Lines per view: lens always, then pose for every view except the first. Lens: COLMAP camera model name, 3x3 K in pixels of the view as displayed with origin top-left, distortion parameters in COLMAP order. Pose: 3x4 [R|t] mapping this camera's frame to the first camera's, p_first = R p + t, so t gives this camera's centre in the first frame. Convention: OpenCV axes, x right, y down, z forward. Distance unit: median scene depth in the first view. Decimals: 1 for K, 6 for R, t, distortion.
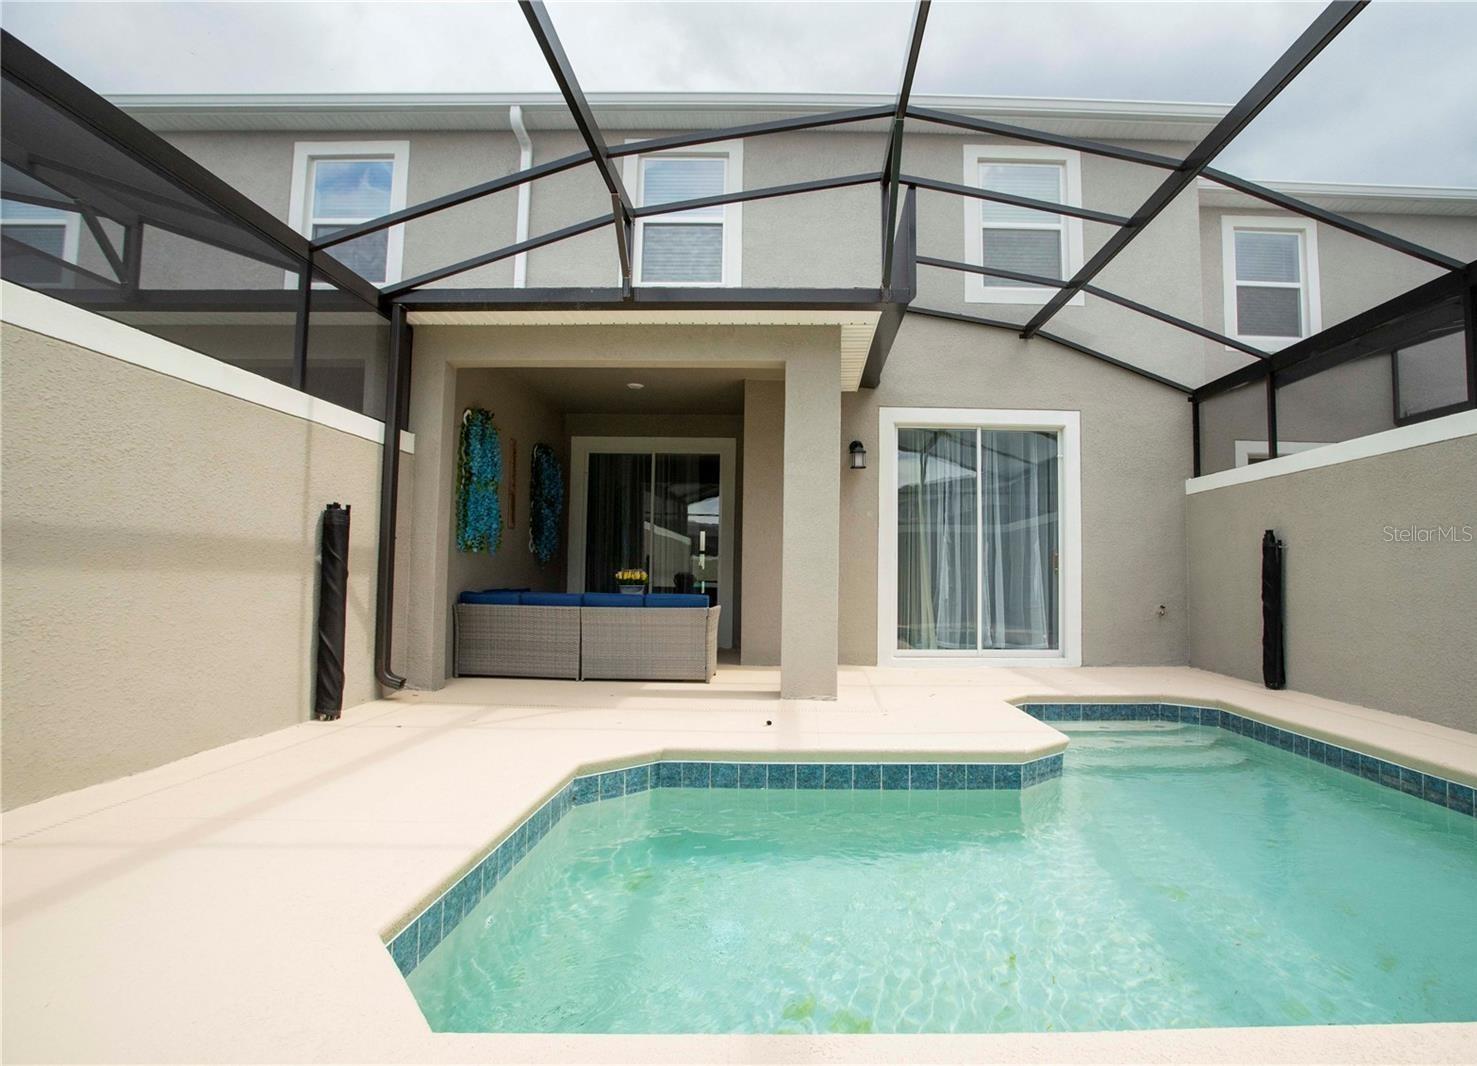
lens RADIAL K [[768.2, 0, 804.9], [0, 768.2, 536.1], [0, 0, 1]] dist [-0.087771, 0.023086]
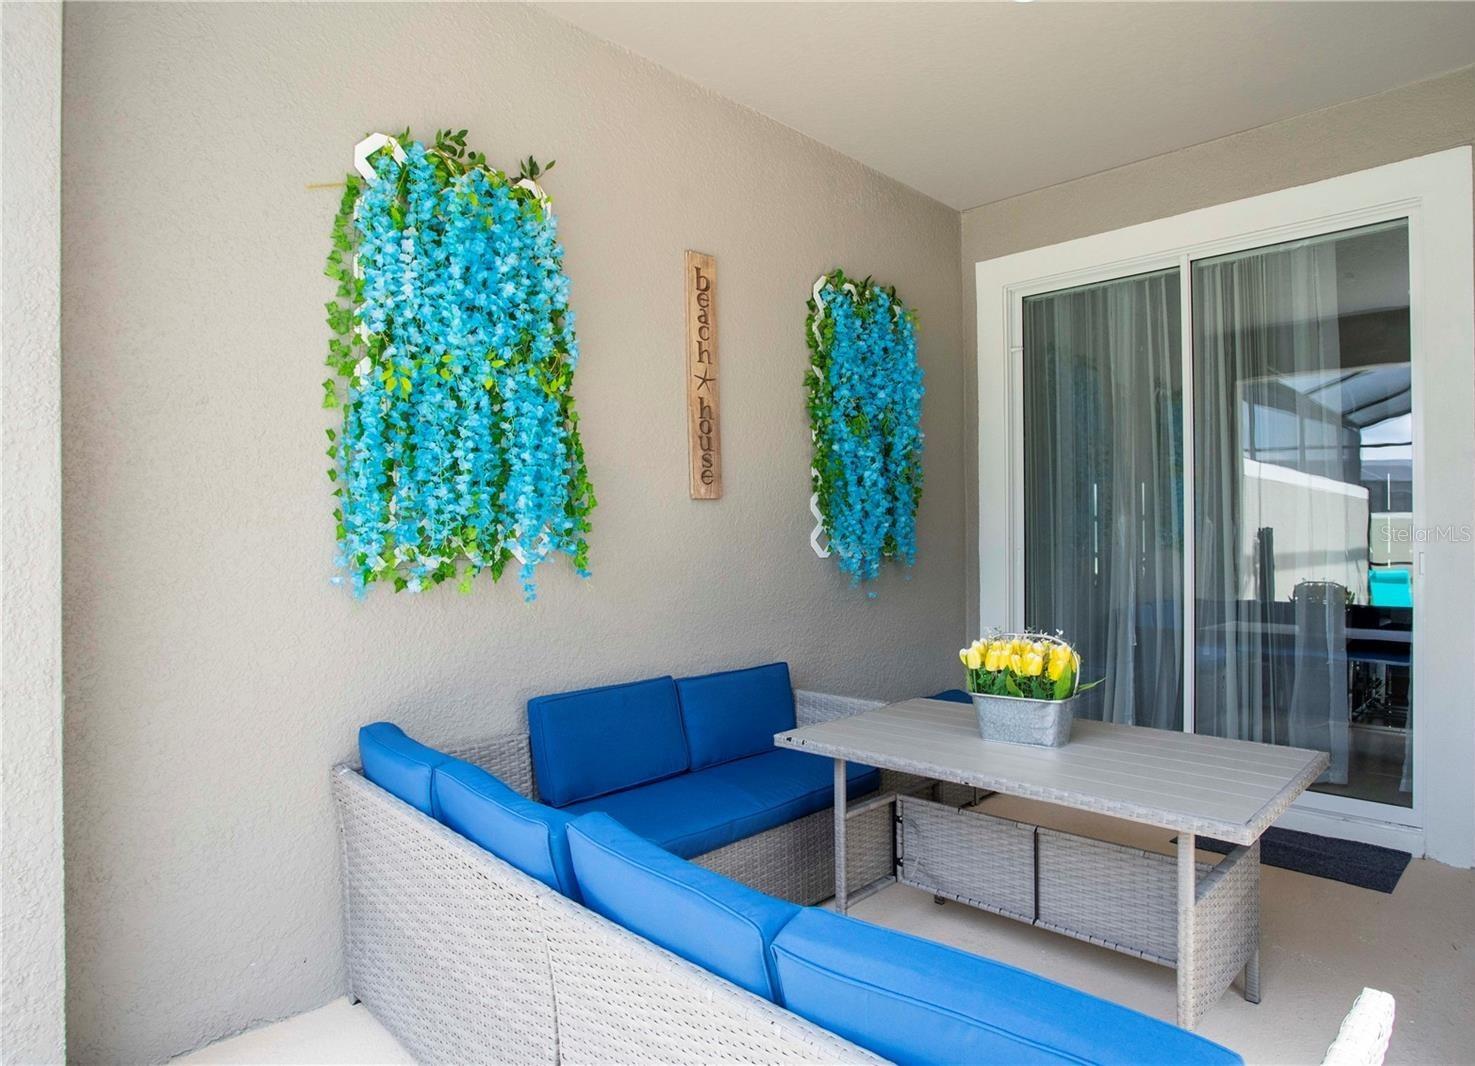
lens RADIAL K [[878.7, 0, 786.4], [0, 878.7, 535.1], [0, 0, 1]] dist [-0.044163, -0.000066]
pose [[0.724522, -0.017236, -0.689036, -0.058845], [0.049735, 0.998389, 0.027322, -0.002653], [0.687454, -0.054064, 0.724212, 0.582652]]
